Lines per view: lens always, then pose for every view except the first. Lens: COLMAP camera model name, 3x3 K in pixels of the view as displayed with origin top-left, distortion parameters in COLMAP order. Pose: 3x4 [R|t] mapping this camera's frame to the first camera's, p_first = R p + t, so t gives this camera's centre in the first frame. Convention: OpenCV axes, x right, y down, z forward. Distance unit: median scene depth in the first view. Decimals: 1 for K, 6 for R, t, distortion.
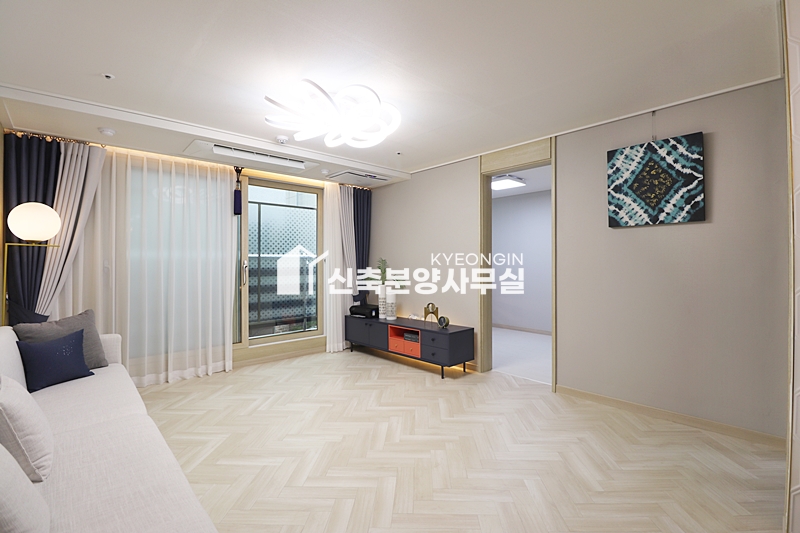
lens RADIAL K [[368.1, 0, 405.7], [0, 368.1, 258.5], [0, 0, 1]] dist [-0.005785, -0.010901]
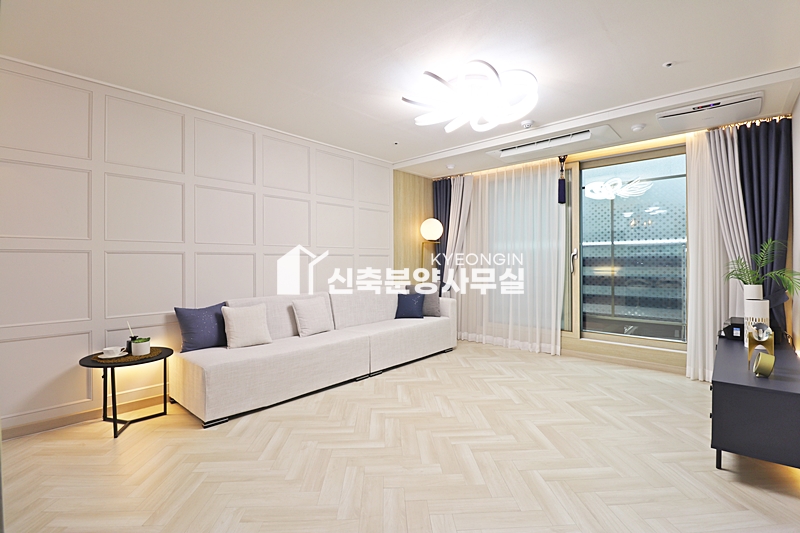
lens RADIAL K [[368.1, 0, 407.9], [0, 368.1, 261.1], [0, 0, 1]] dist [-0.005785, -0.010901]
pose [[0.099970, 0.005310, -0.994976, 0.686831], [0.010575, 0.999924, 0.006399, 0.038131], [0.994934, -0.011162, 0.099906, 0.648612]]
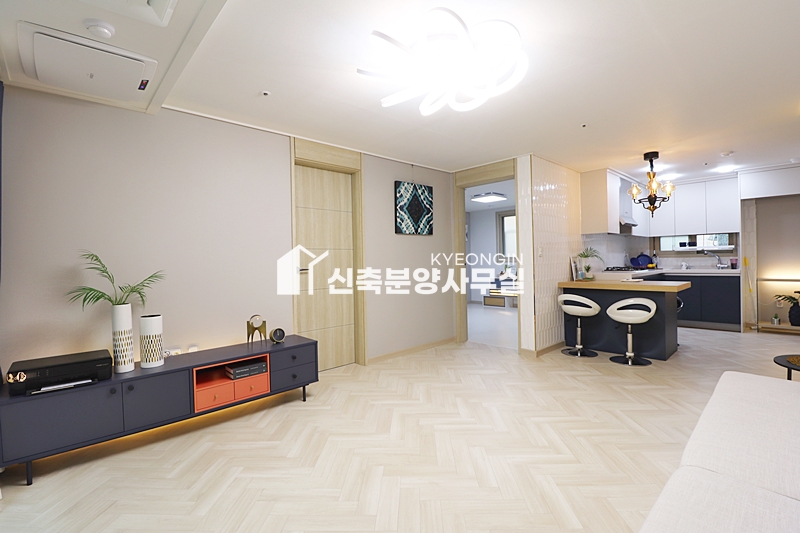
lens RADIAL K [[368.1, 0, 406.2], [0, 368.1, 258.6], [0, 0, 1]] dist [-0.005785, -0.010901]
pose [[-0.014719, 0.008949, 0.999852, -0.883461], [0.012305, 0.999886, -0.008768, 0.027763], [-0.999816, 0.012175, -0.014827, 0.970591]]
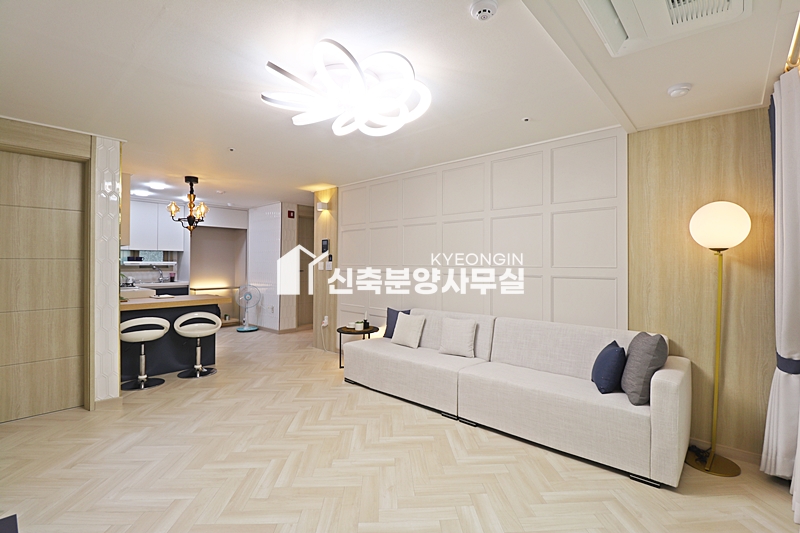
lens RADIAL K [[368.1, 0, 404.4], [0, 368.1, 261.2], [0, 0, 1]] dist [-0.005785, -0.010901]
pose [[-0.995297, 0.000358, -0.096865, -0.218430], [0.001517, 0.999928, -0.011884, -0.010148], [0.096854, -0.011975, -0.995227, 1.605270]]
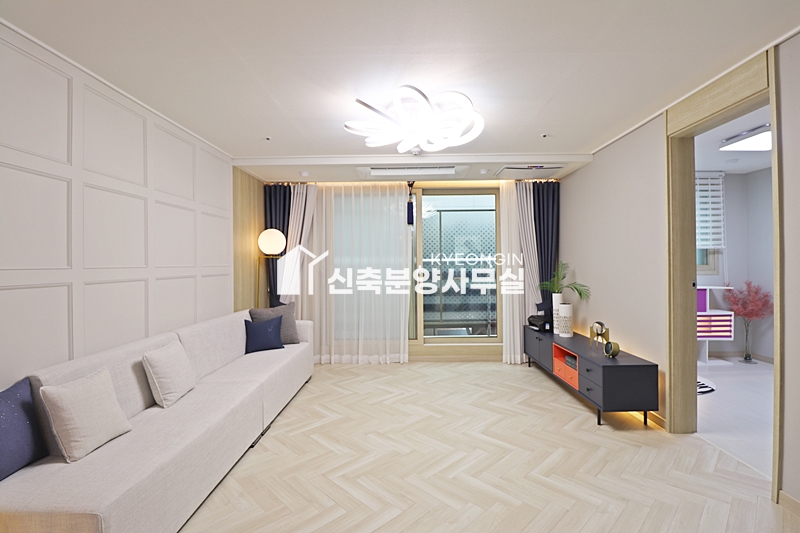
lens RADIAL K [[368.1, 0, 406.1], [0, 368.1, 262.7], [0, 0, 1]] dist [-0.005785, -0.010901]
pose [[0.729417, -0.003224, -0.684061, 0.402024], [0.012087, 0.999894, 0.008175, -0.016992], [0.683962, -0.014232, 0.729379, 0.239377]]
